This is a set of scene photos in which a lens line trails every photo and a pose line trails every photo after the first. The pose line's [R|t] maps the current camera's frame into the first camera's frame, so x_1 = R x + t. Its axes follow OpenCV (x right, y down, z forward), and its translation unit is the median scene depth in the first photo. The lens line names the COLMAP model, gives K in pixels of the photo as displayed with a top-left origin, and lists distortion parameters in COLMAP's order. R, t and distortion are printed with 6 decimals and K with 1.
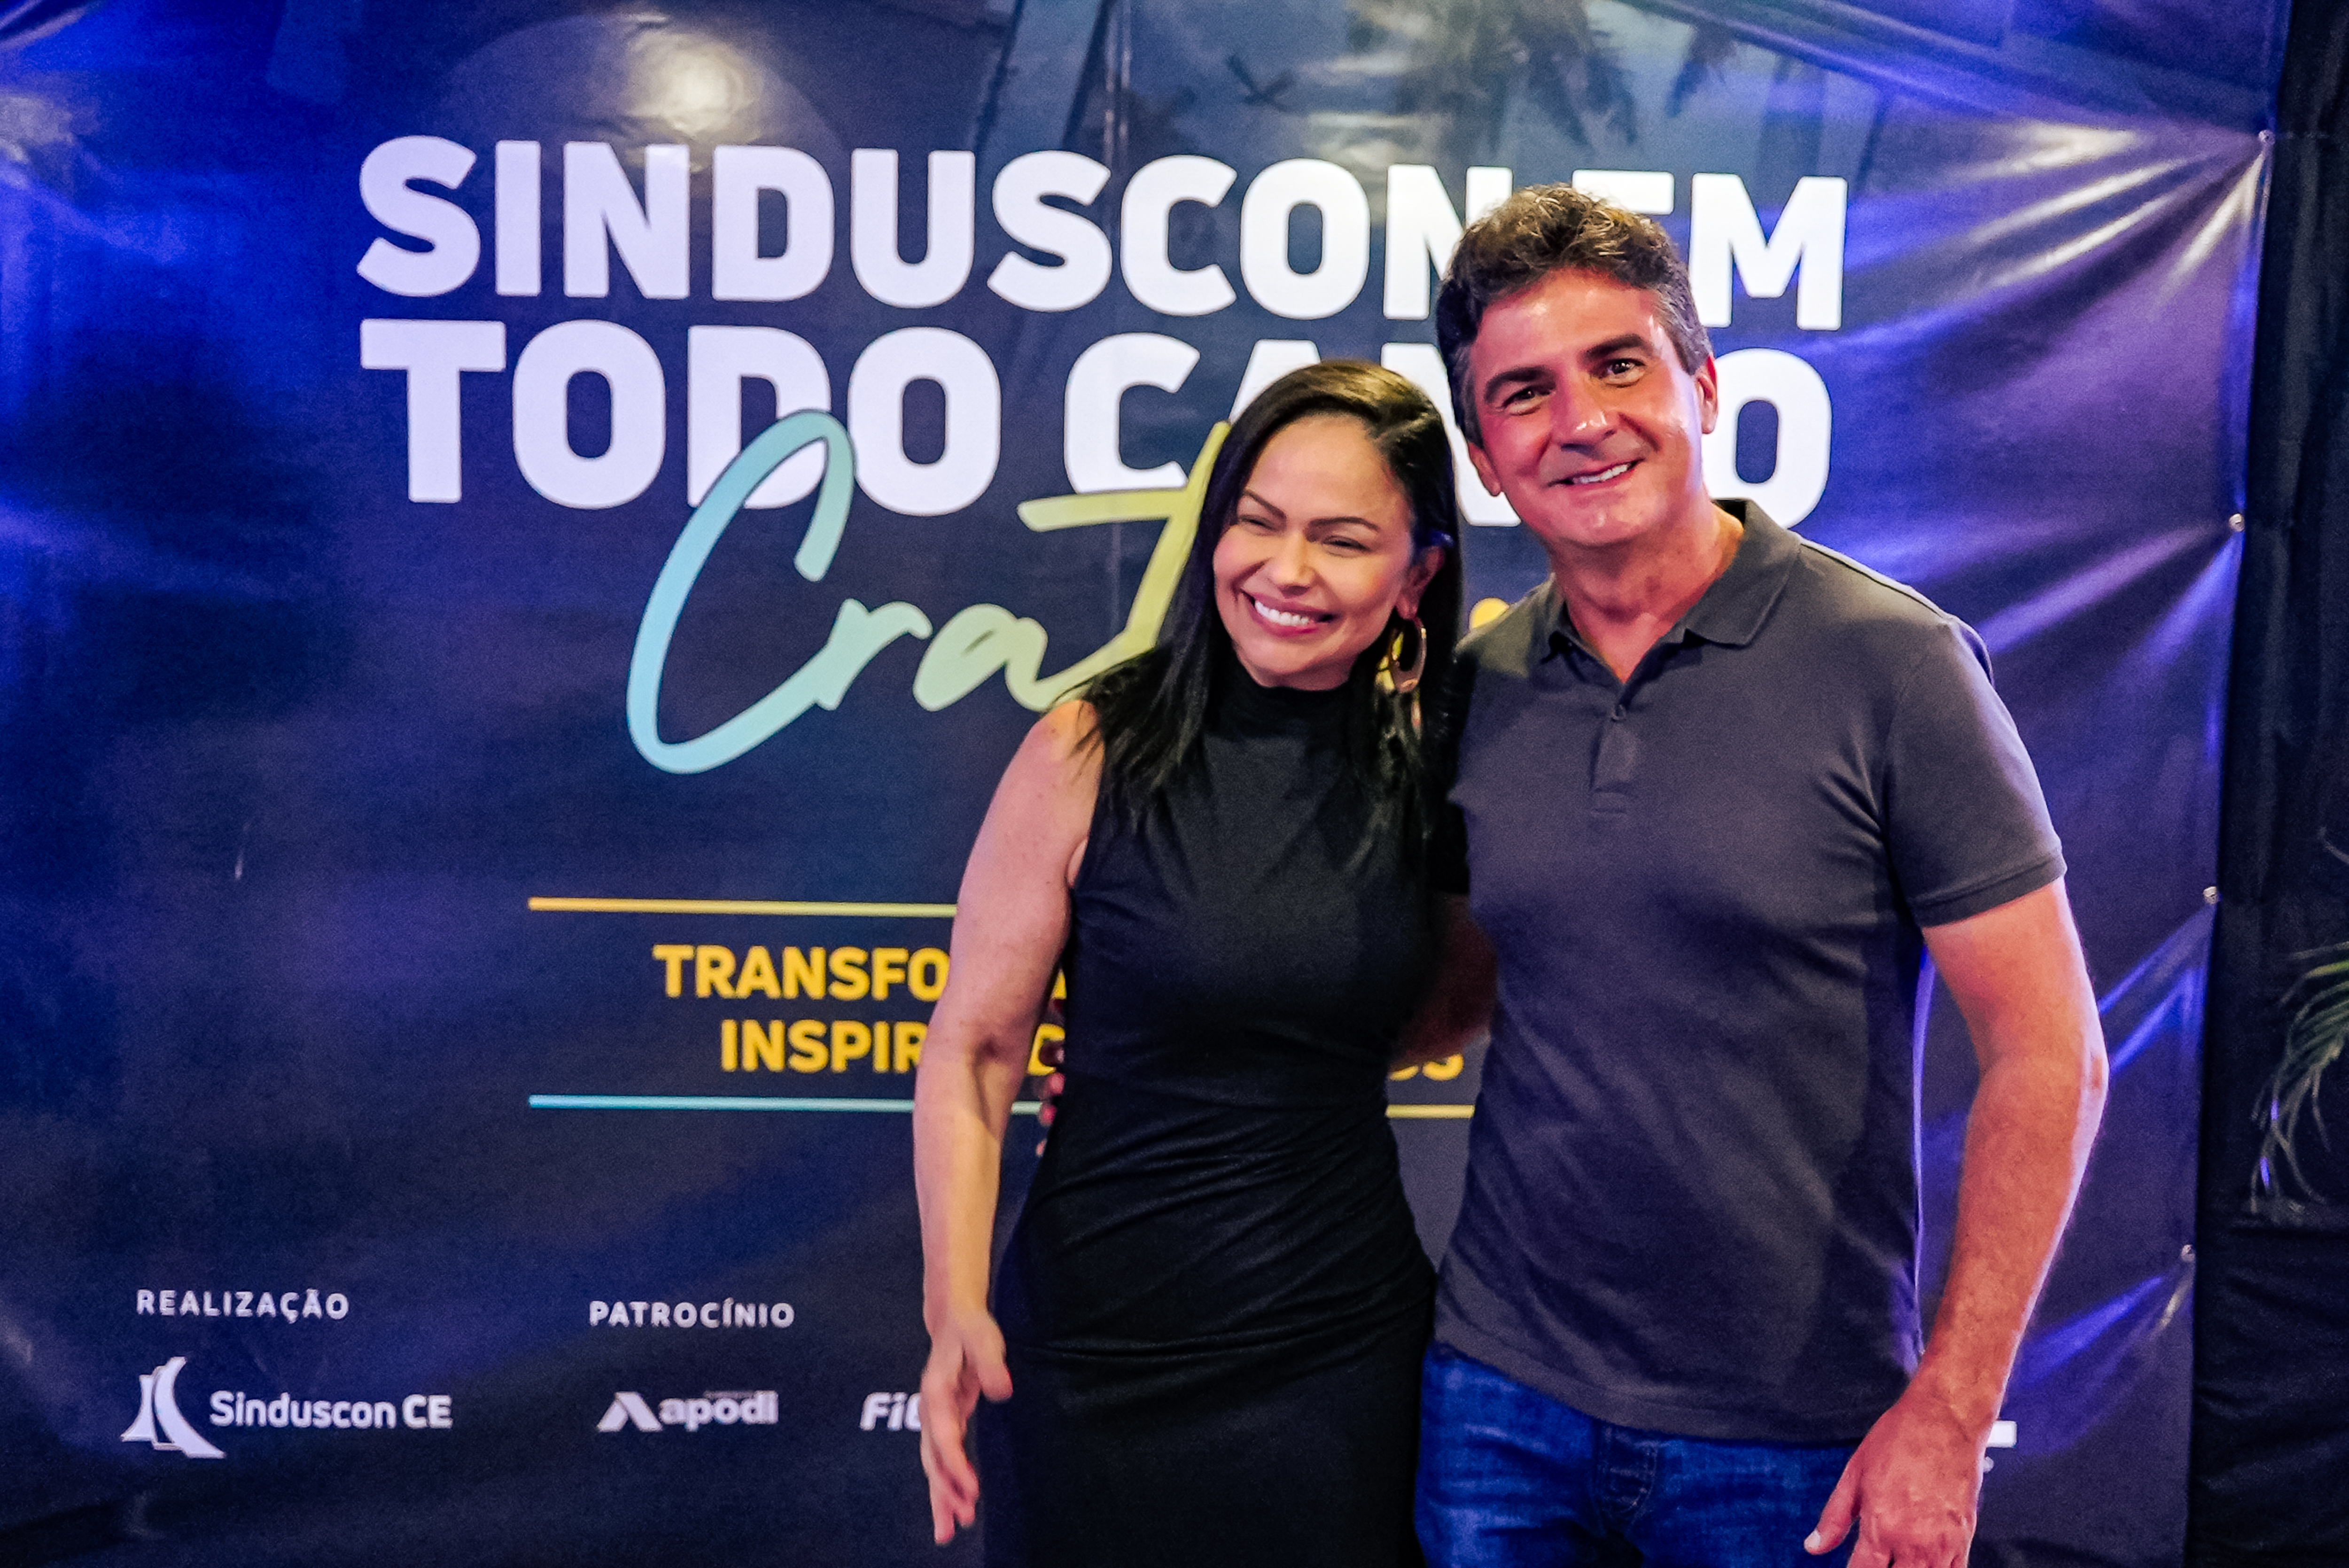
lens RADIAL K [[2456.3, 0, 1140.5], [0, 2456.3, 780.5], [0, 0, 1]] dist [0.006863, 0.000000]
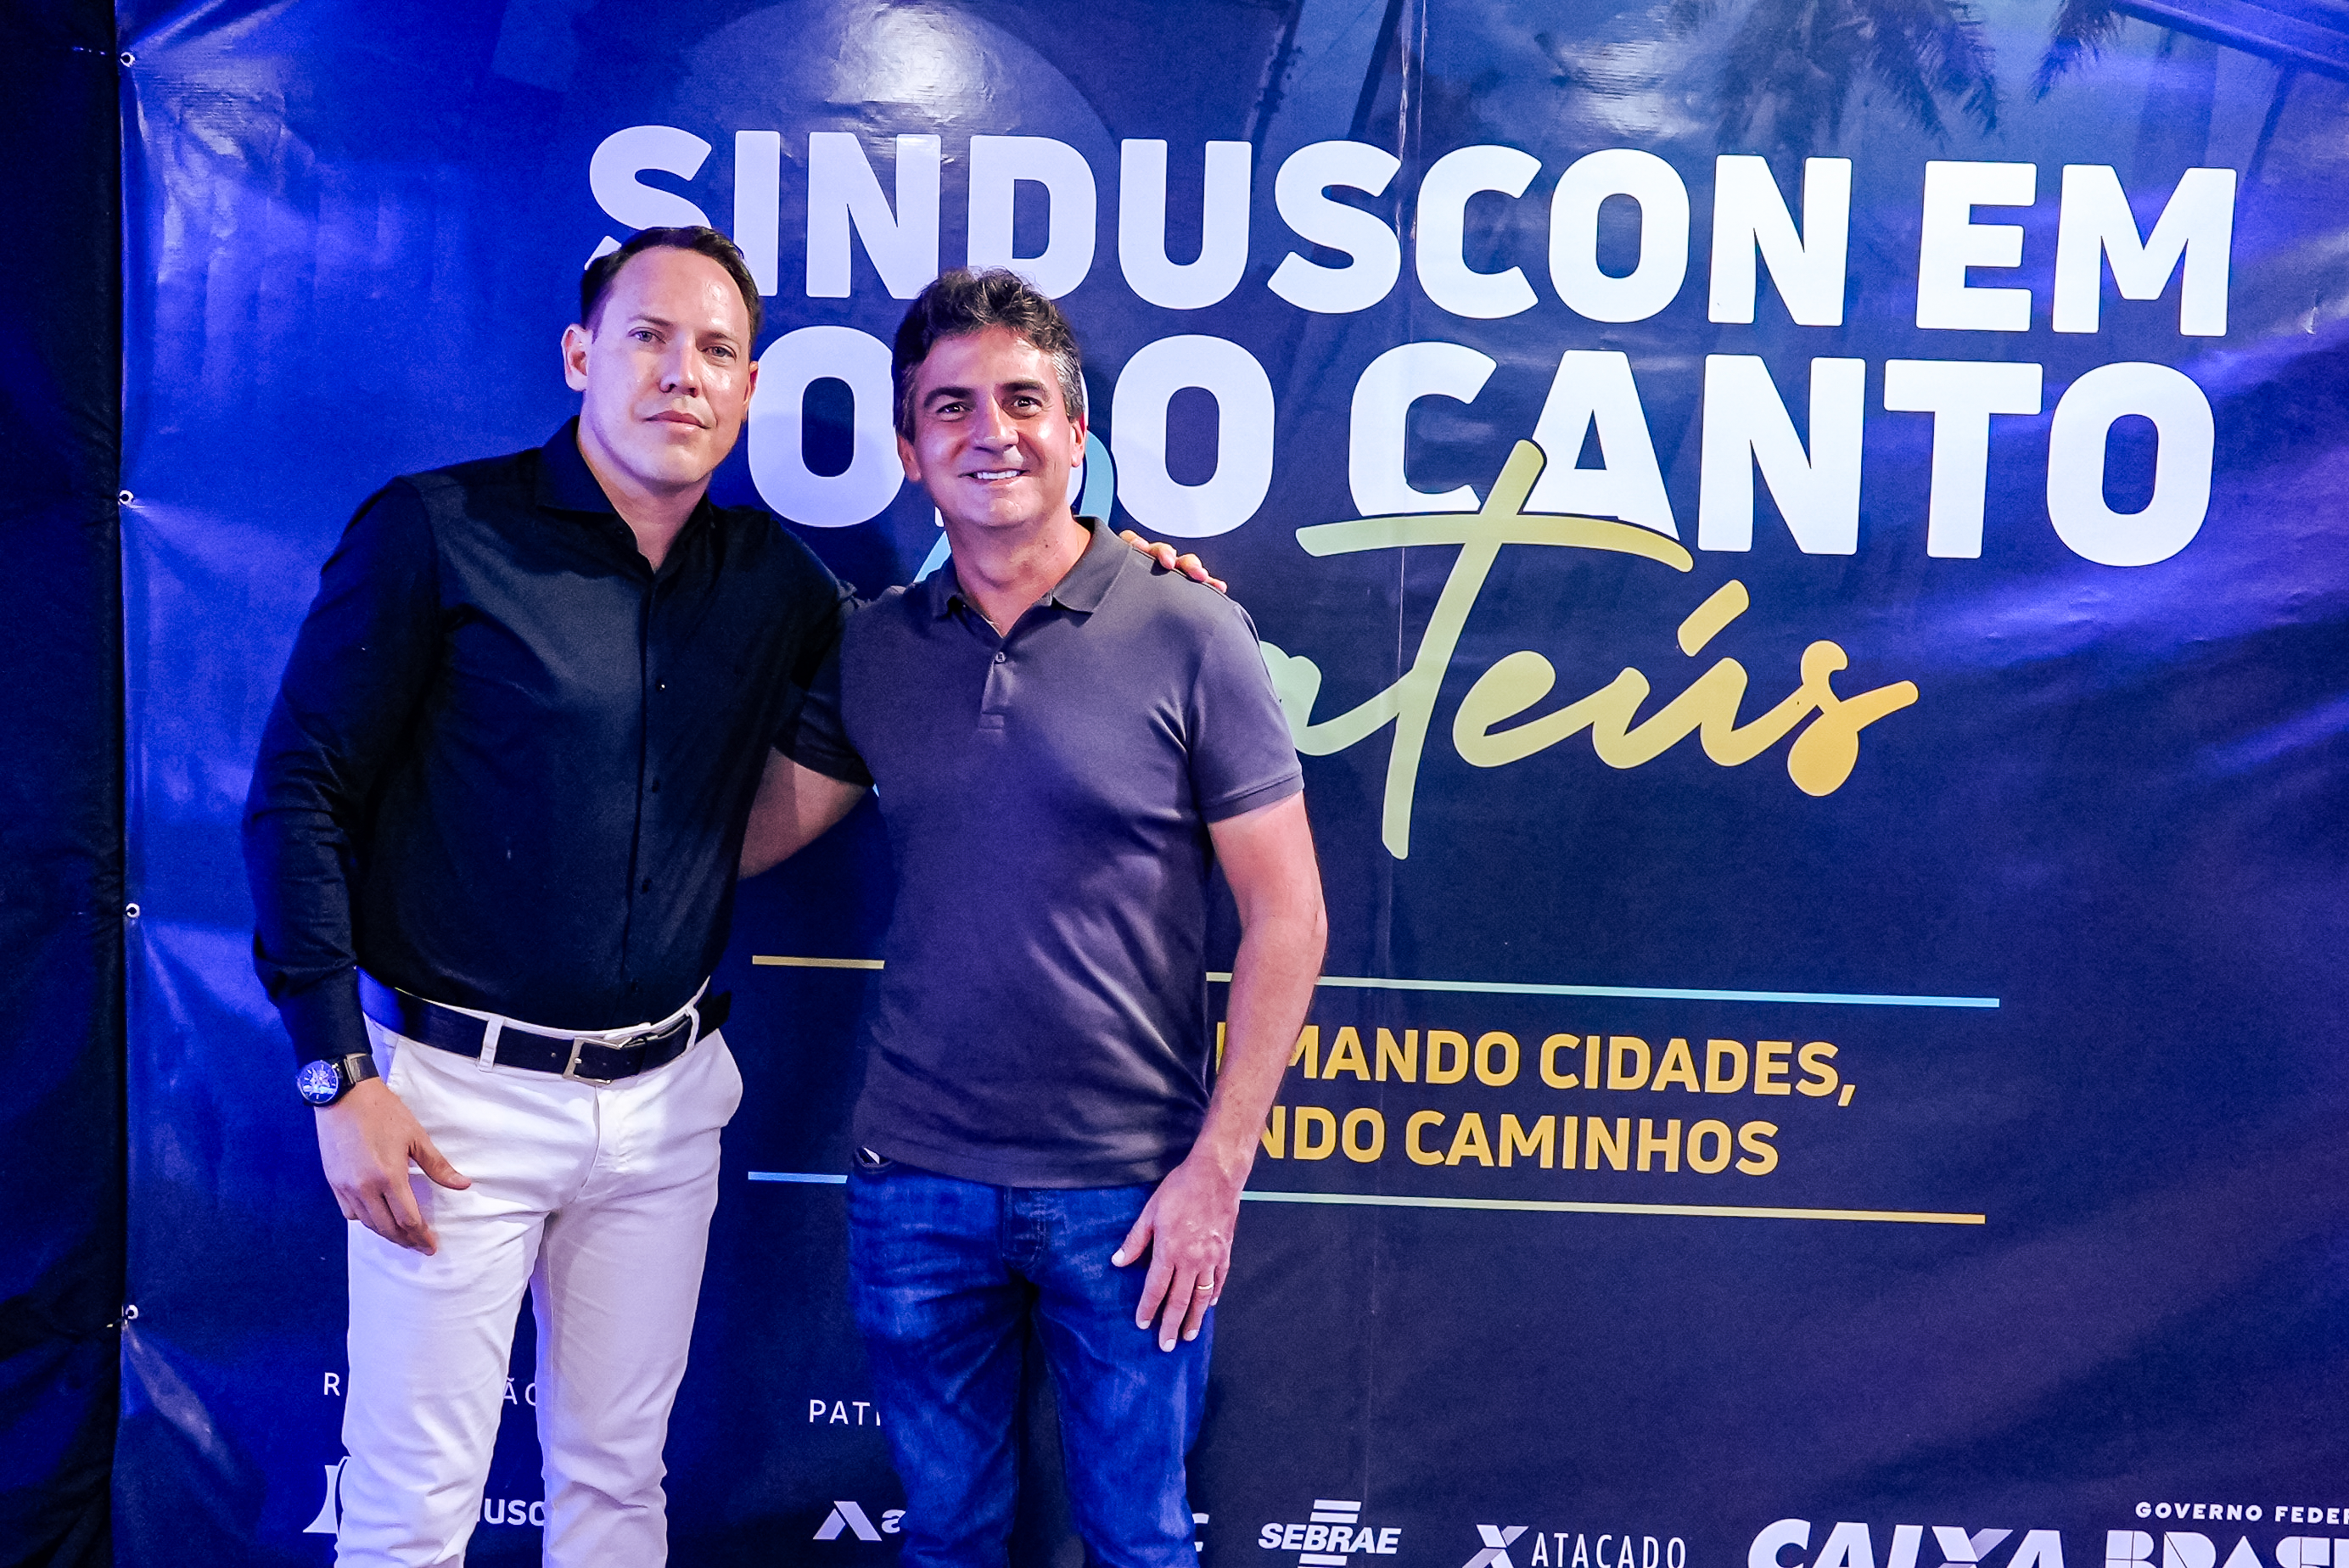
lens RADIAL K [[2456.3, 0, 1140.8], [0, 2456.3, 775.5], [0, 0, 1]] dist [0.006863, 0.000000]
pose [[0.997612, 0.014594, -0.067513, -0.043808], [-0.016150, 0.999615, -0.022564, -0.000150], [0.067157, 0.023600, 0.997463, 0.096388]]
